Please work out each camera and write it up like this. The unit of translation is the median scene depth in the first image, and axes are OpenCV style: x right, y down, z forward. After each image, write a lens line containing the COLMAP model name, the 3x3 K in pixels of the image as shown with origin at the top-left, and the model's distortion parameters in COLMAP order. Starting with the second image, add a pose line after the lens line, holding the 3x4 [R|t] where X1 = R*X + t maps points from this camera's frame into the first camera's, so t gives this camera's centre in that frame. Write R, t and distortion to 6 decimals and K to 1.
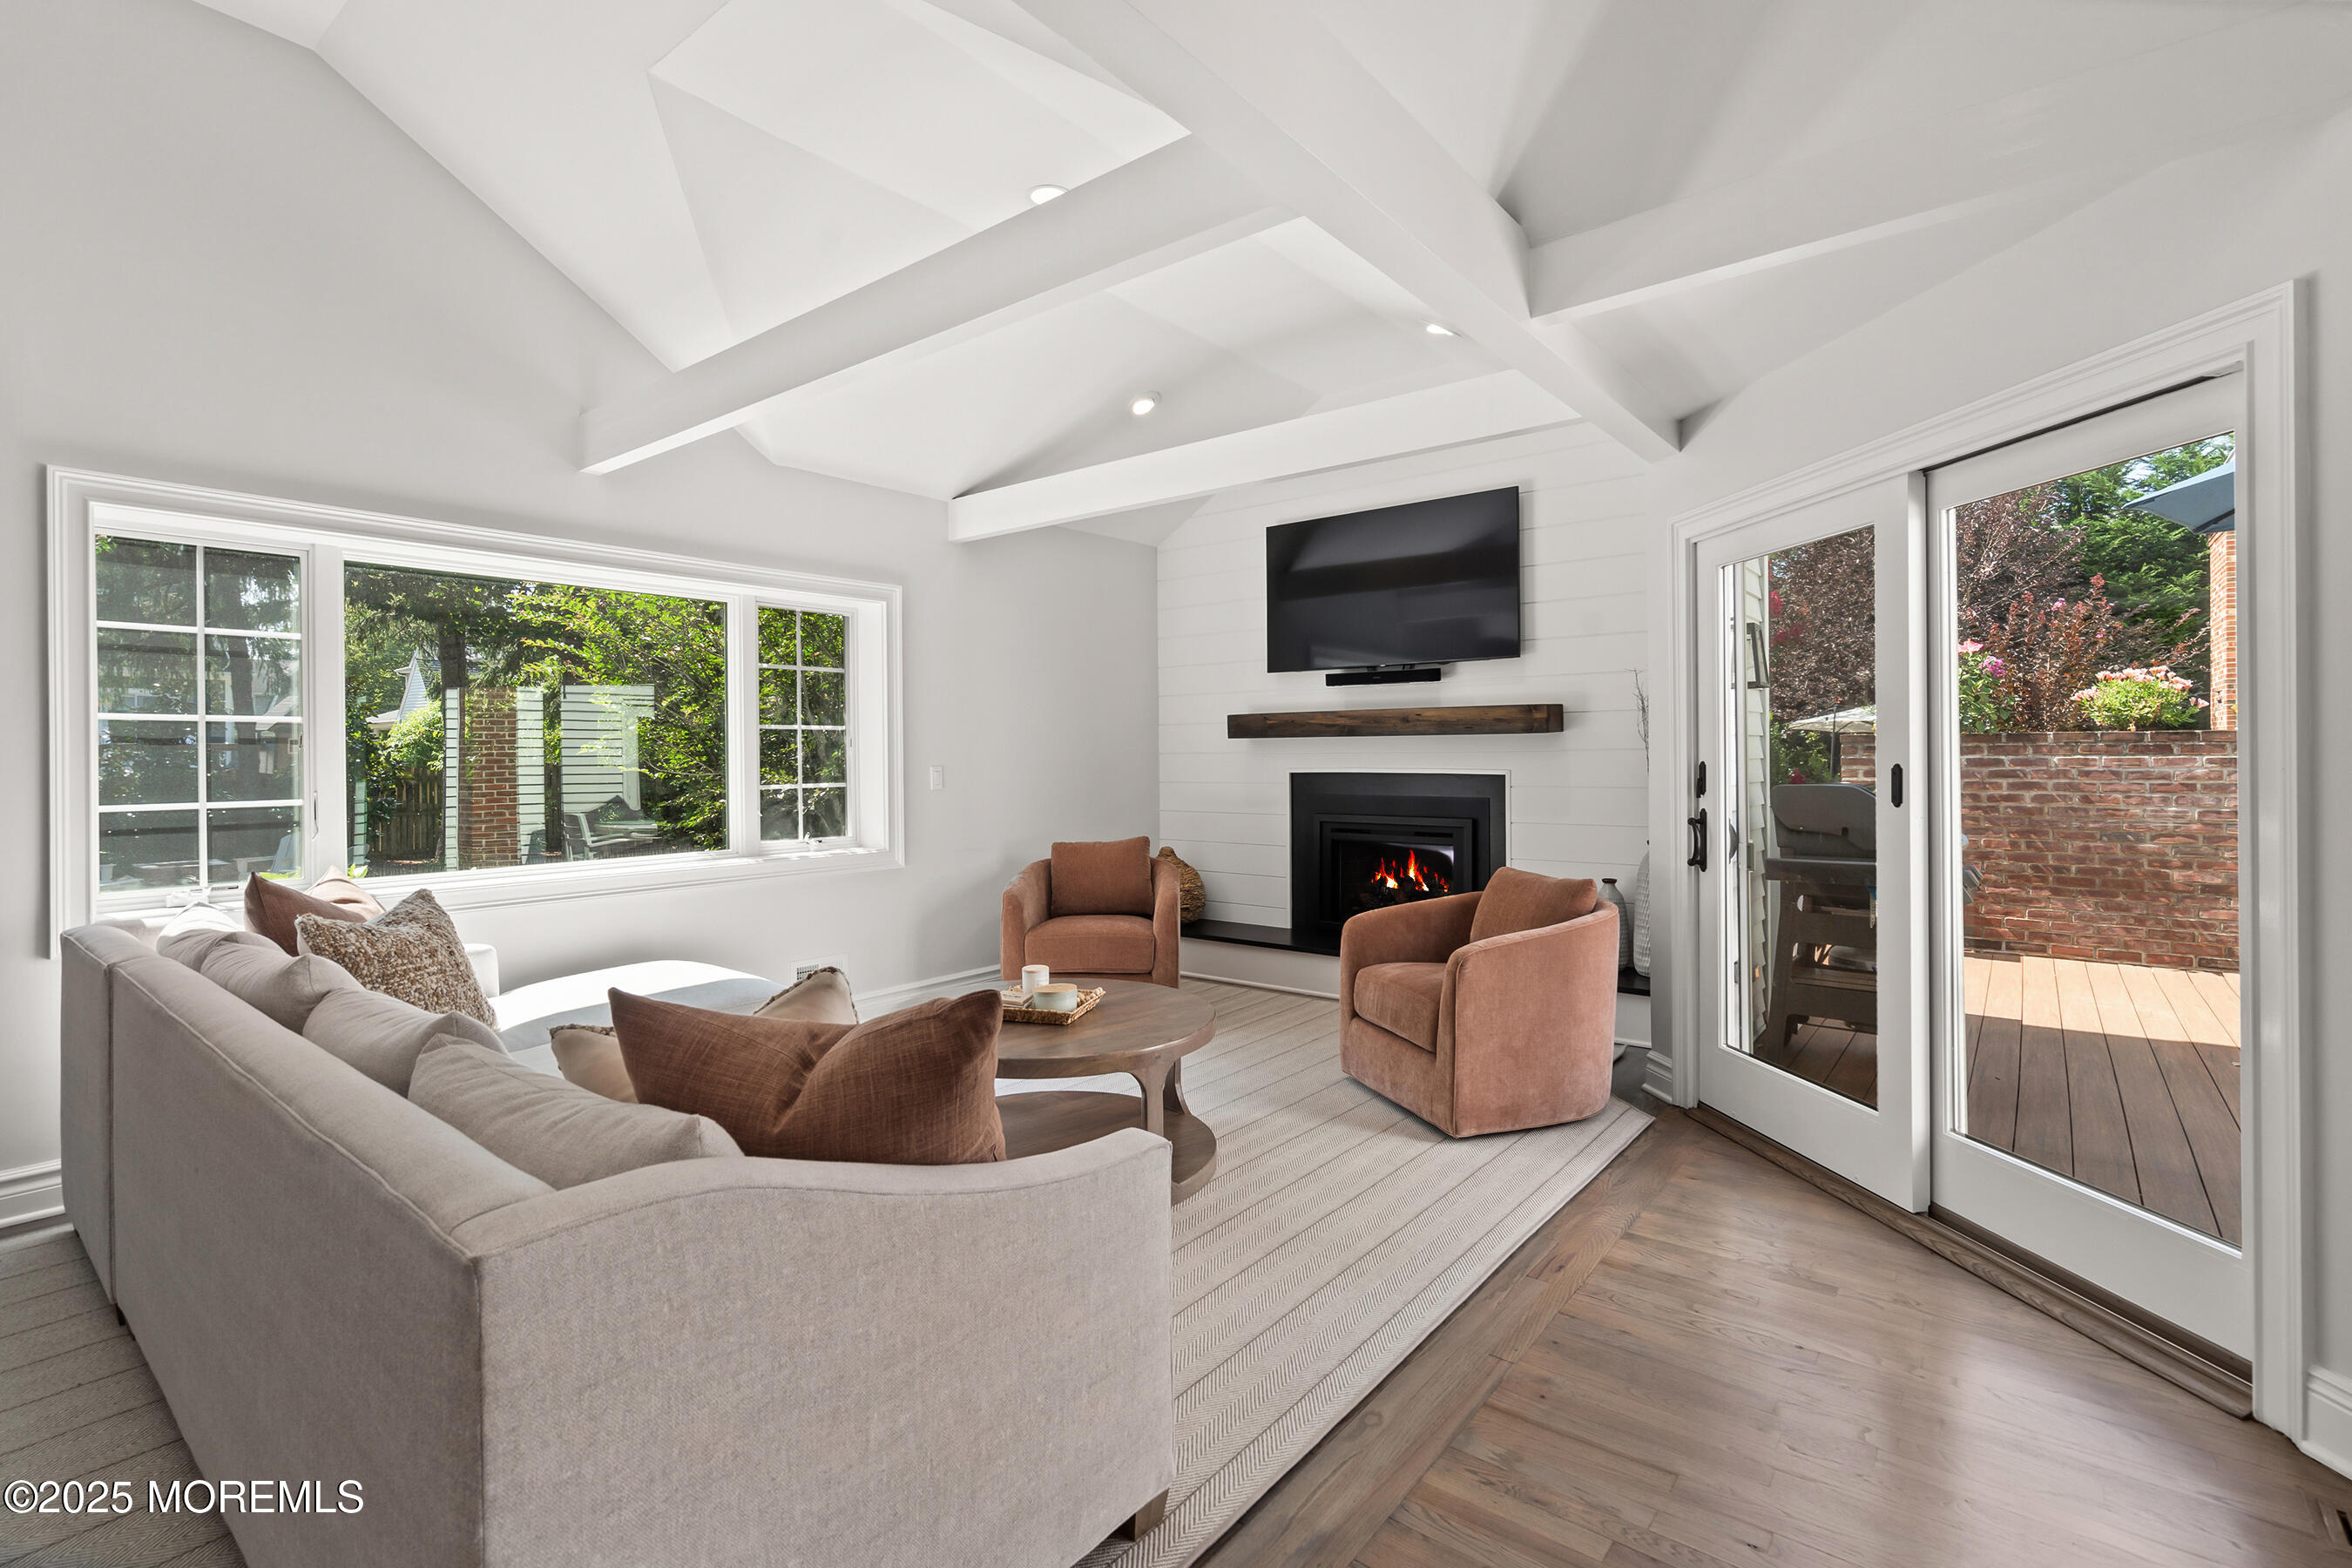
lens RADIAL K [[1096.5, 0, 1180.4], [0, 1096.5, 767.1], [0, 0, 1]] dist [-0.008794, 0.001541]
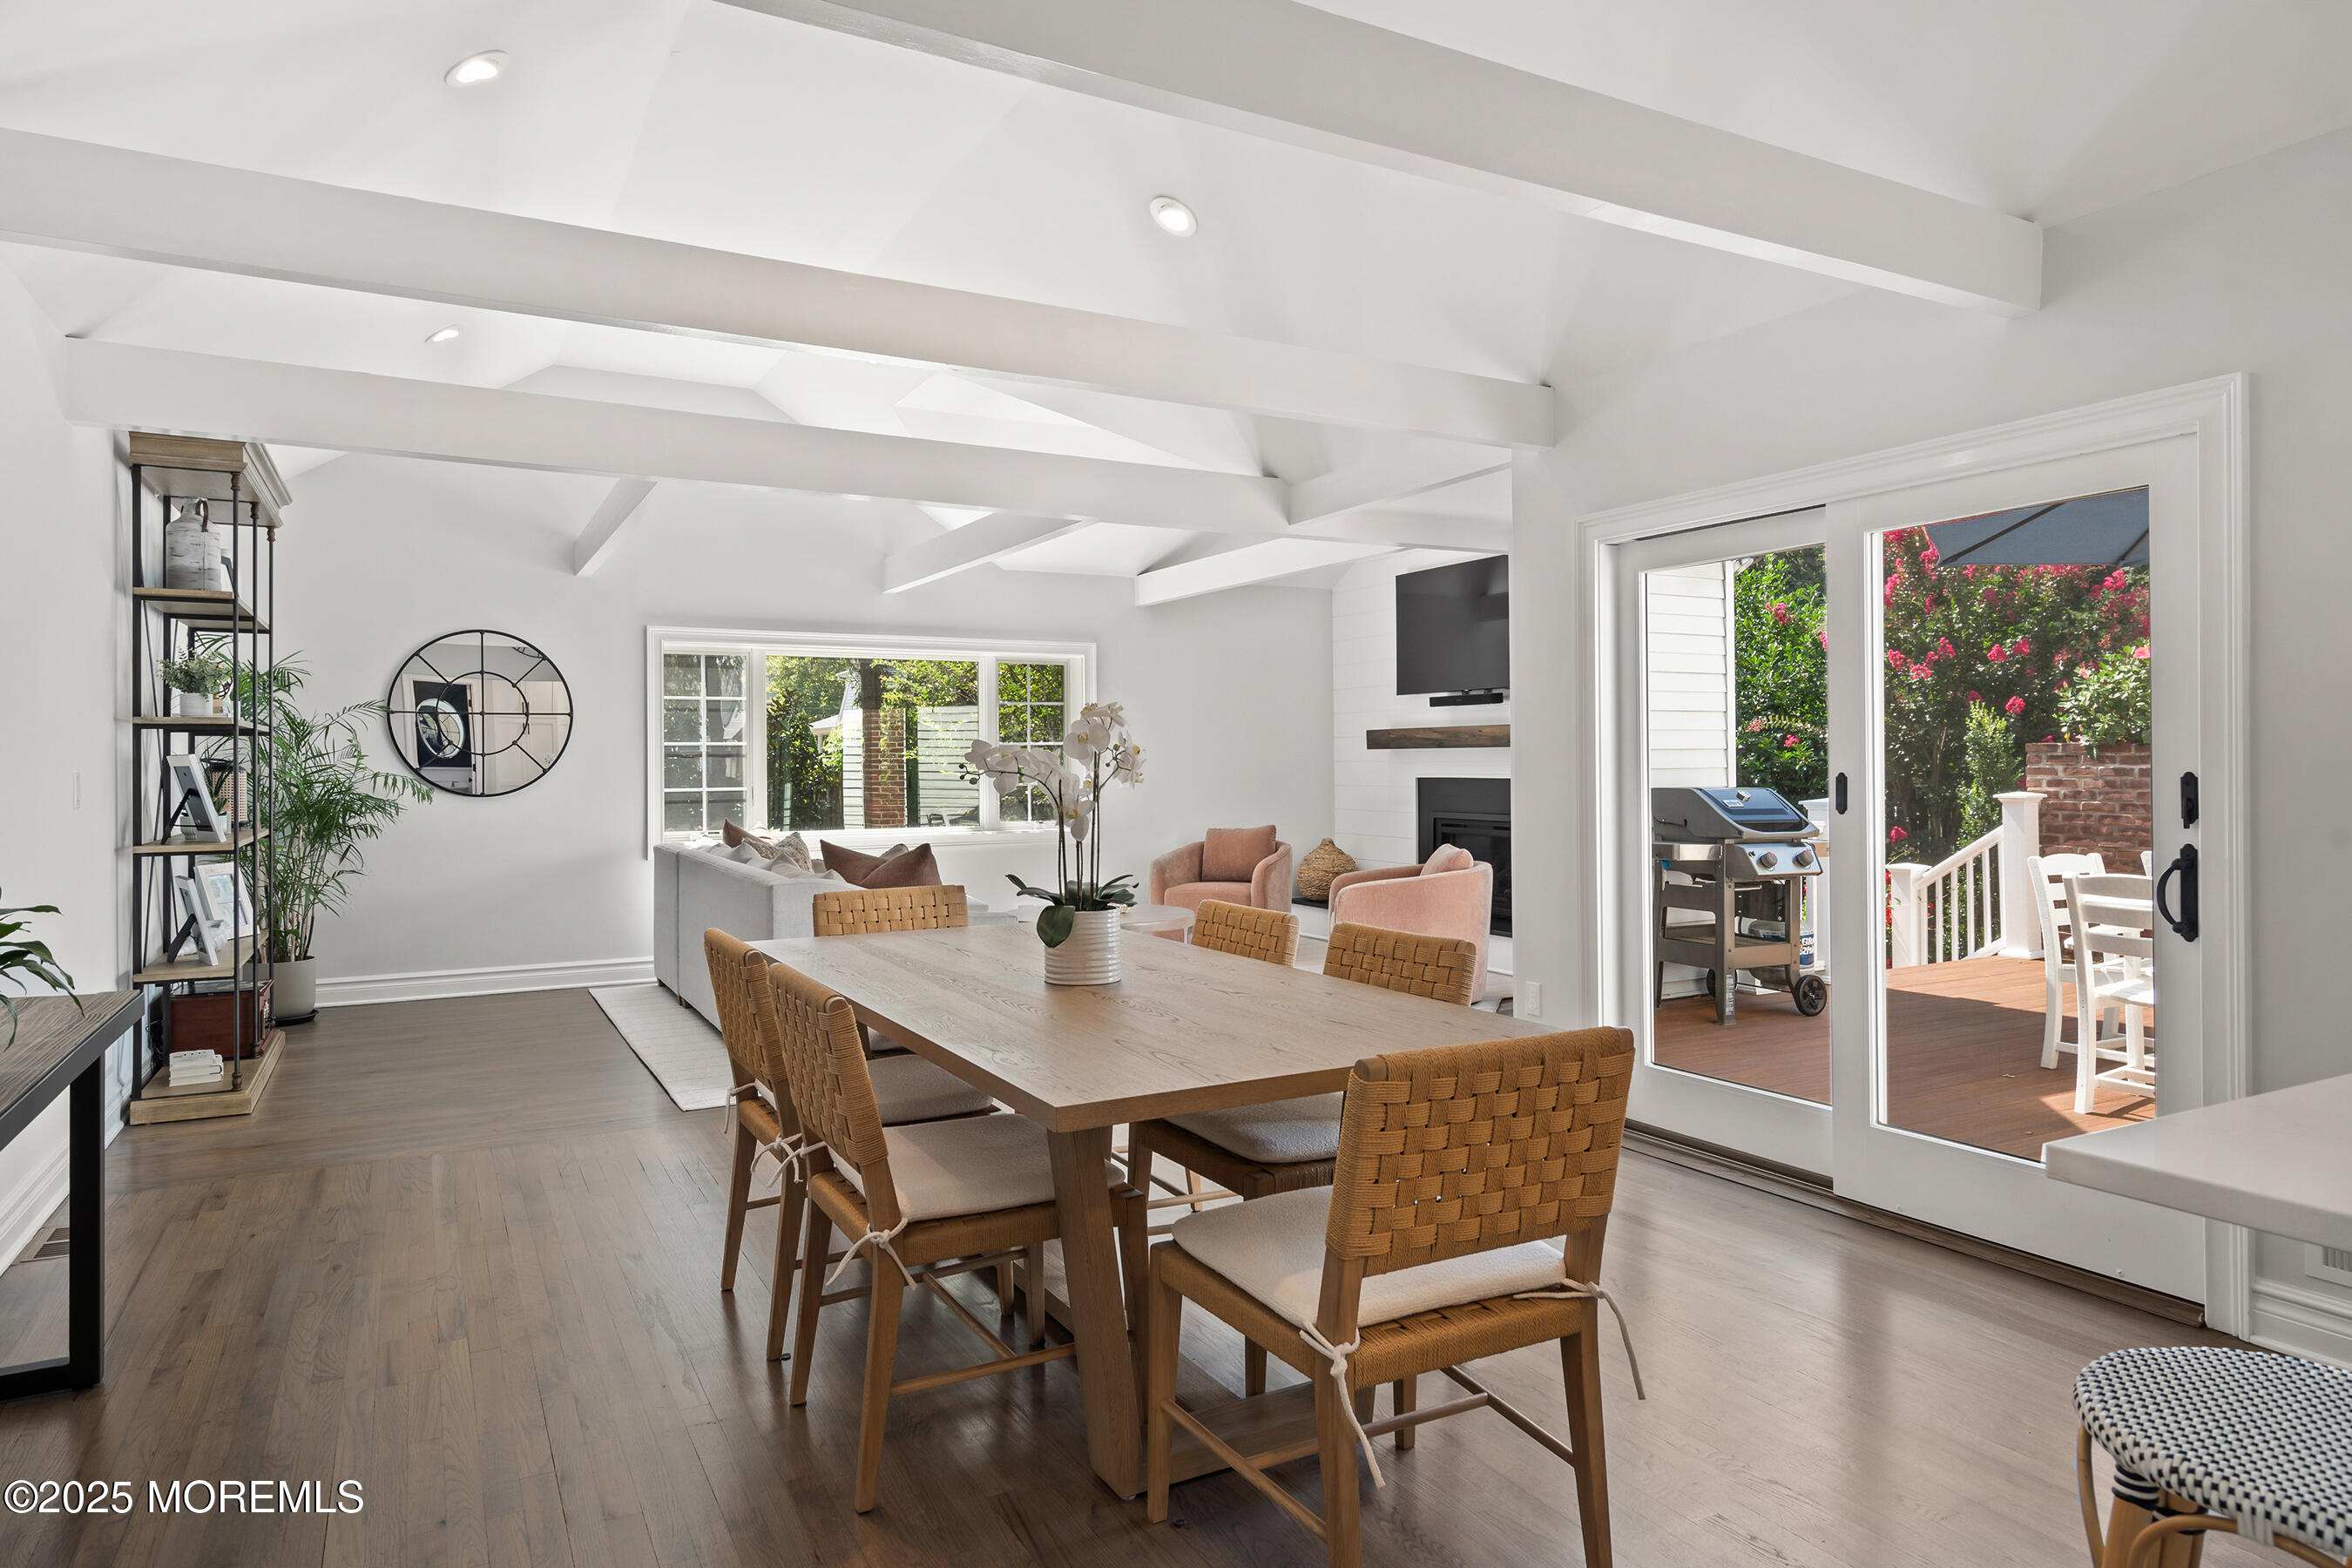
lens RADIAL K [[1428.9, 0, 1180.2], [0, 1428.9, 781.8], [0, 0, 1]] dist [-0.016007, -0.000969]
pose [[0.925314, 0.005848, -0.379156, 0.526227], [-0.004594, 0.999981, 0.004212, 0.004500], [0.379173, -0.002155, 0.925323, -0.636896]]
